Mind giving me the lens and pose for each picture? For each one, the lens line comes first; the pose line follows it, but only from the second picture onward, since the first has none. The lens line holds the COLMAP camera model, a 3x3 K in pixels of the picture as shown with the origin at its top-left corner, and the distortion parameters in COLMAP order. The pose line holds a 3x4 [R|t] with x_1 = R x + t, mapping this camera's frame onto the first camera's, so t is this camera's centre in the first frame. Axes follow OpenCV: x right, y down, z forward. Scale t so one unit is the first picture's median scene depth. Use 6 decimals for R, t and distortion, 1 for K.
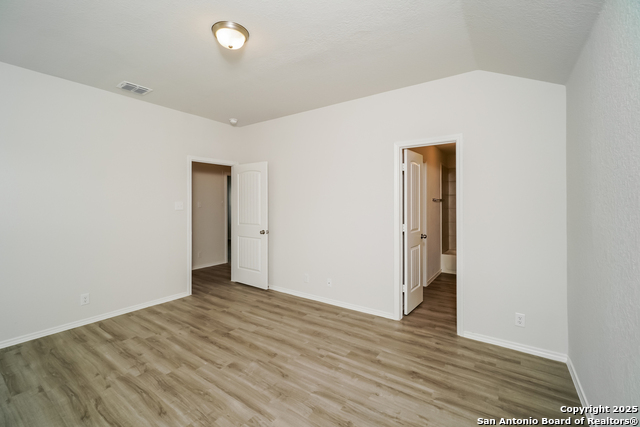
lens RADIAL K [[276.3, 0, 317.3], [0, 276.3, 204.0], [0, 0, 1]] dist [-0.000539, 0.000168]
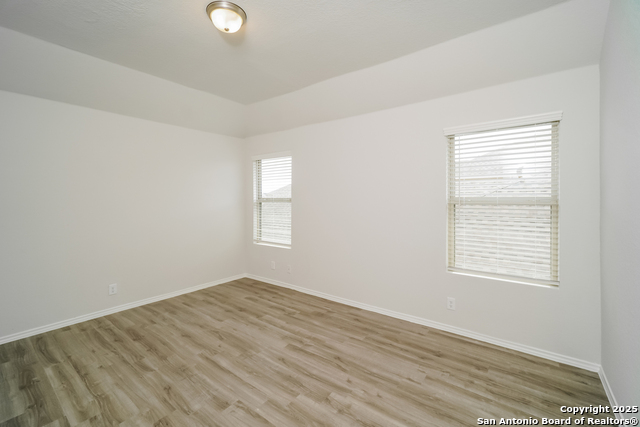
lens RADIAL K [[276.3, 0, 317.3], [0, 276.3, 204.0], [0, 0, 1]] dist [-0.000539, 0.000168]
pose [[-0.999119, 0.000837, 0.041951, -0.669540], [0.001665, 0.999804, 0.019719, 0.002431], [-0.041927, 0.019772, -0.998925, 1.941205]]
